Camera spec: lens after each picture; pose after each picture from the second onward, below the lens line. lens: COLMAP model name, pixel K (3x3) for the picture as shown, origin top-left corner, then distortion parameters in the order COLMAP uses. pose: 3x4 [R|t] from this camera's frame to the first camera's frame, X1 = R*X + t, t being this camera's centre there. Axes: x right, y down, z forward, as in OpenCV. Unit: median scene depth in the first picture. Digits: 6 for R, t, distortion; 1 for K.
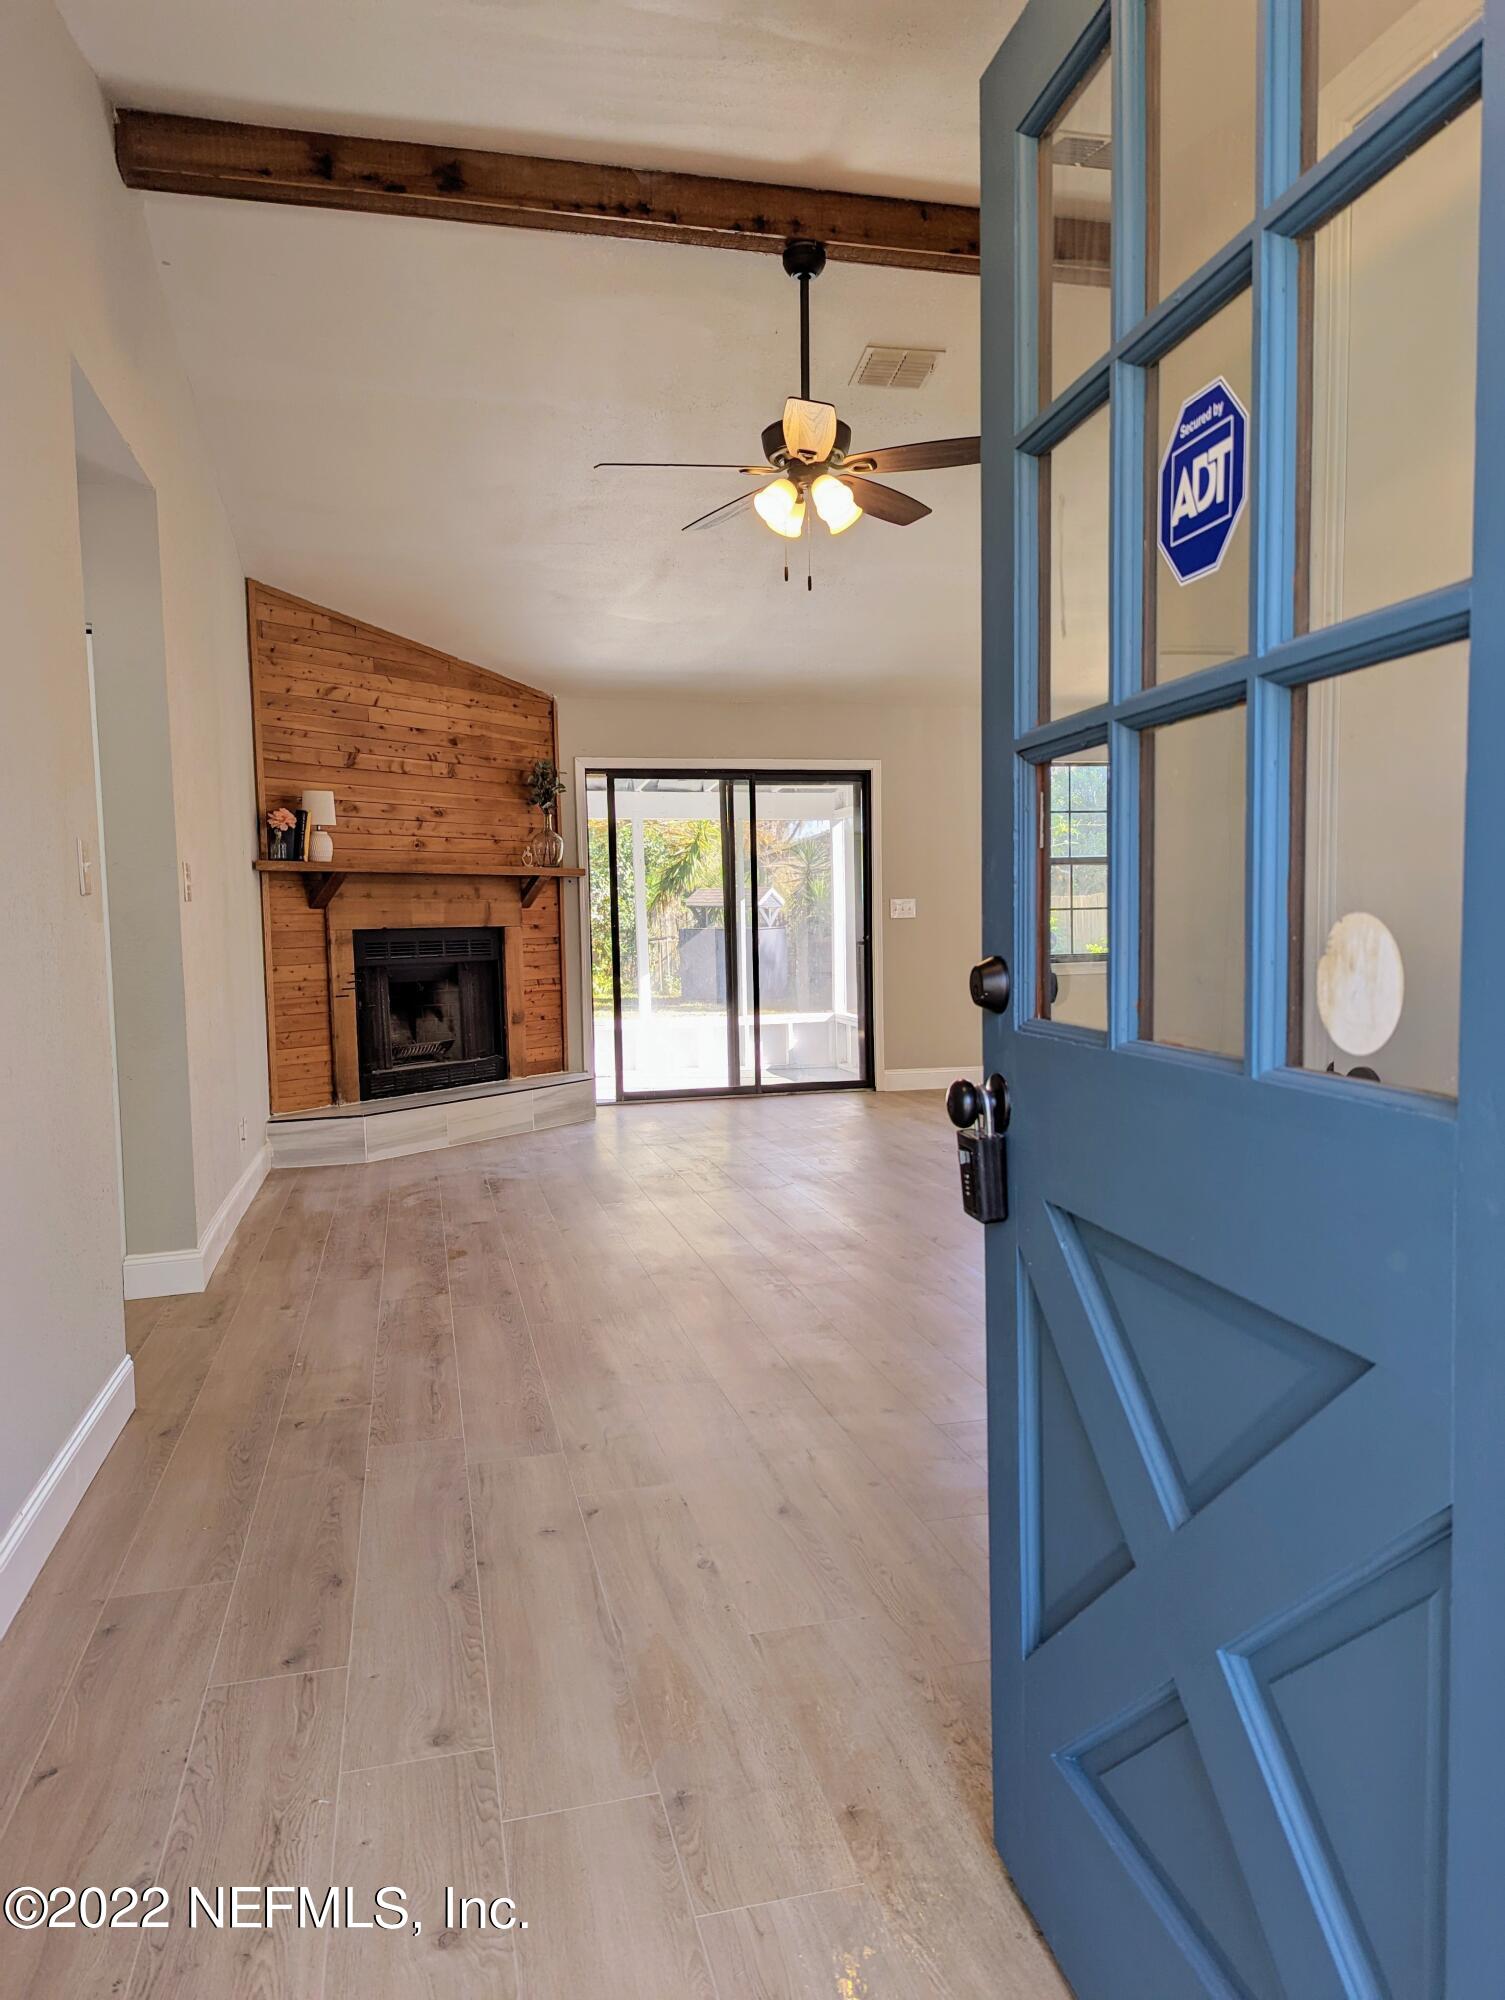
lens RADIAL K [[1411.5, 0, 770.2], [0, 1411.5, 997.8], [0, 0, 1]] dist [0.052599, -0.000517]
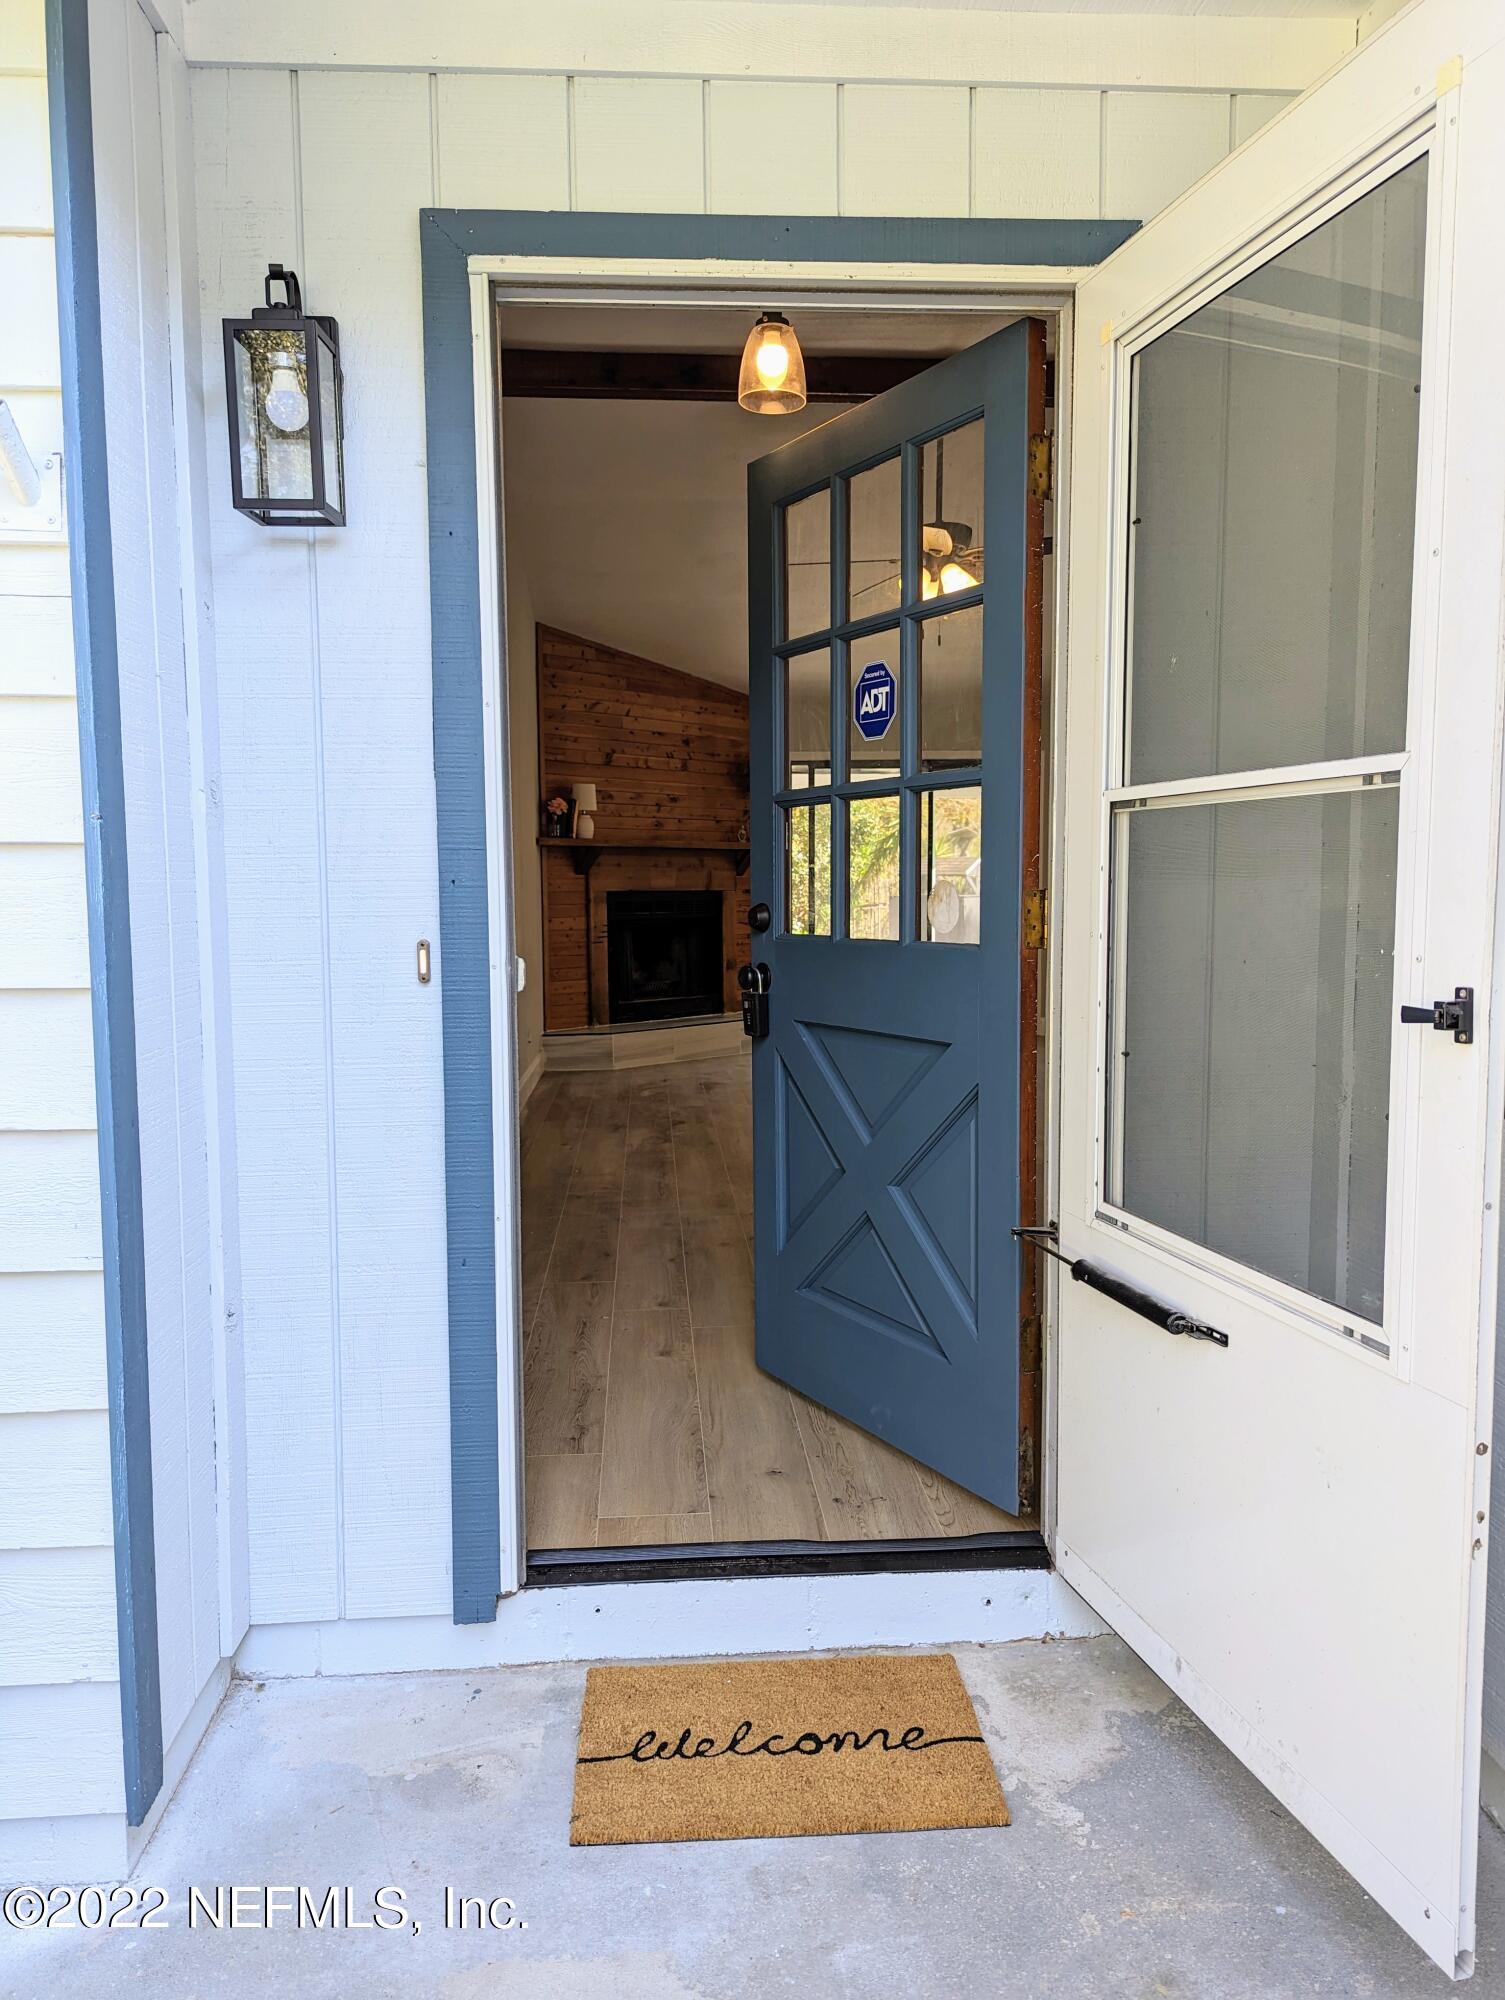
lens RADIAL K [[1411.5, 0, 738.1], [0, 1411.5, 1005.9], [0, 0, 1]] dist [0.052599, -0.000517]
pose [[0.983095, 0.029355, -0.180726, 0.058530], [-0.024272, 0.999247, 0.030273, 0.014539], [0.181479, -0.025375, 0.983067, -0.243972]]
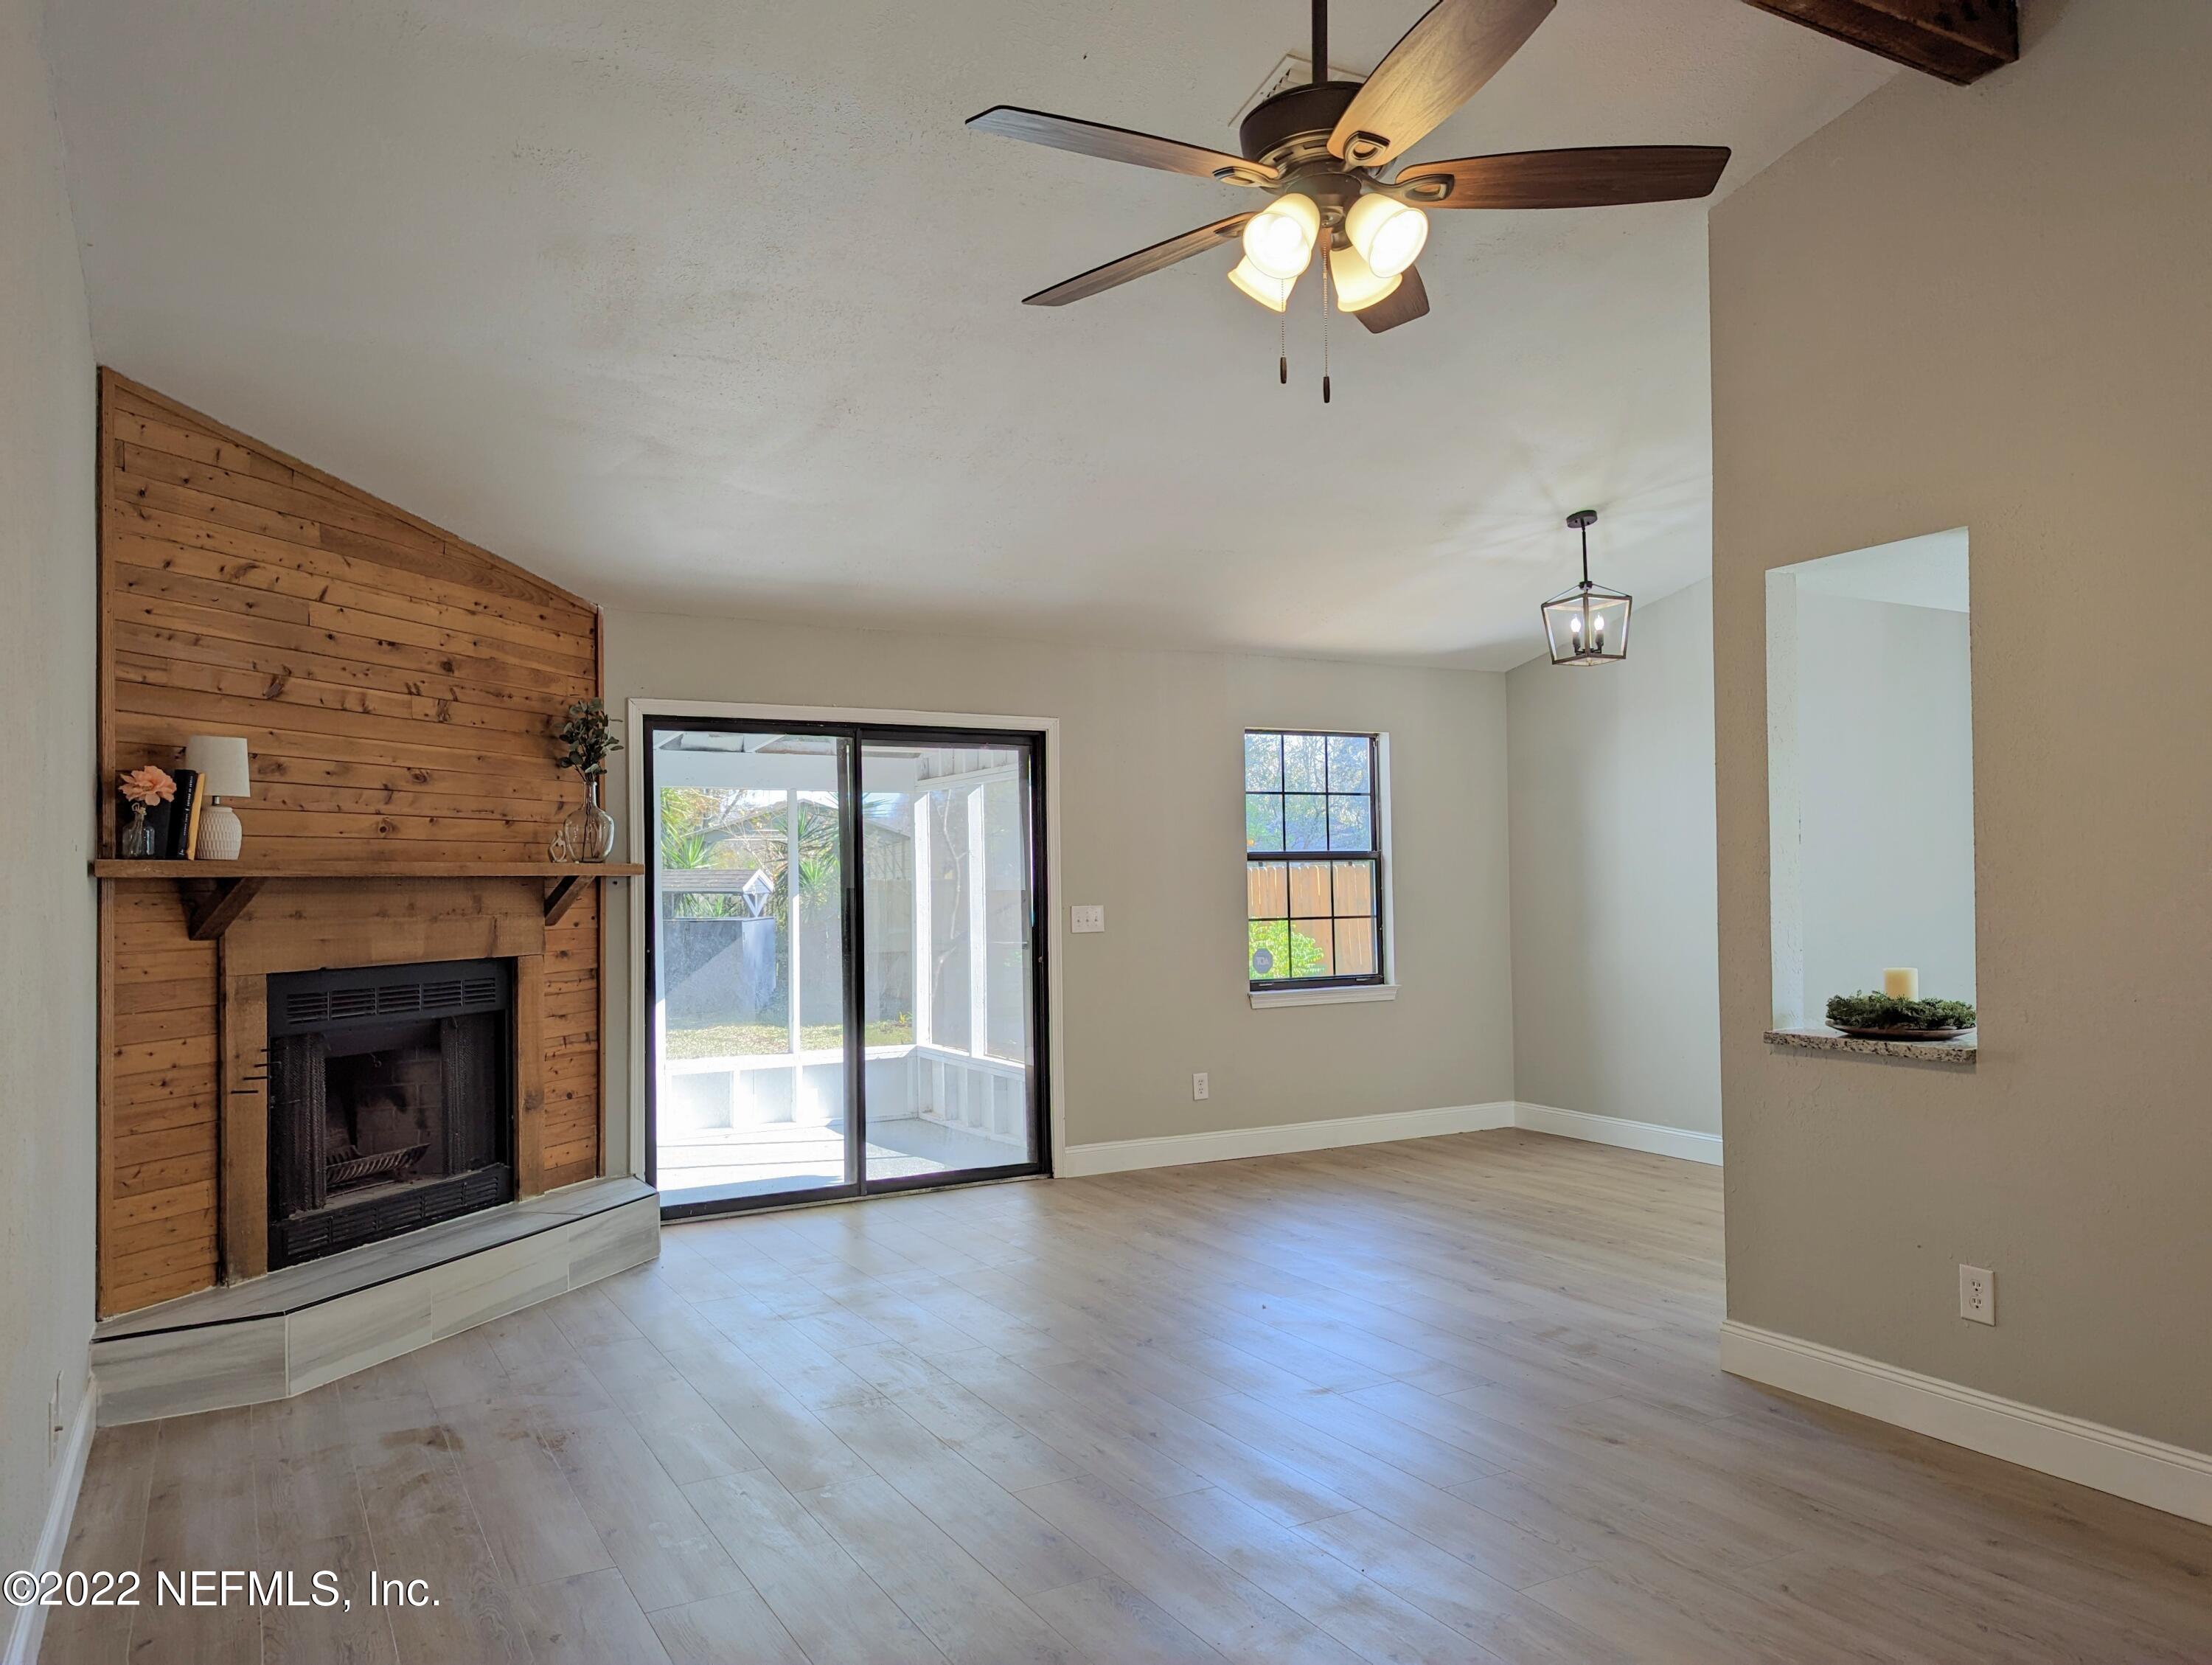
lens RADIAL K [[1551.5, 0, 1122.4], [0, 1551.5, 837.2], [0, 0, 1]] dist [0.045707, -0.031309]
pose [[0.963712, 0.012409, 0.266655, -0.128199], [0.012720, 0.995649, -0.092308, -0.039951], [-0.266640, 0.092350, 0.959361, 0.282075]]
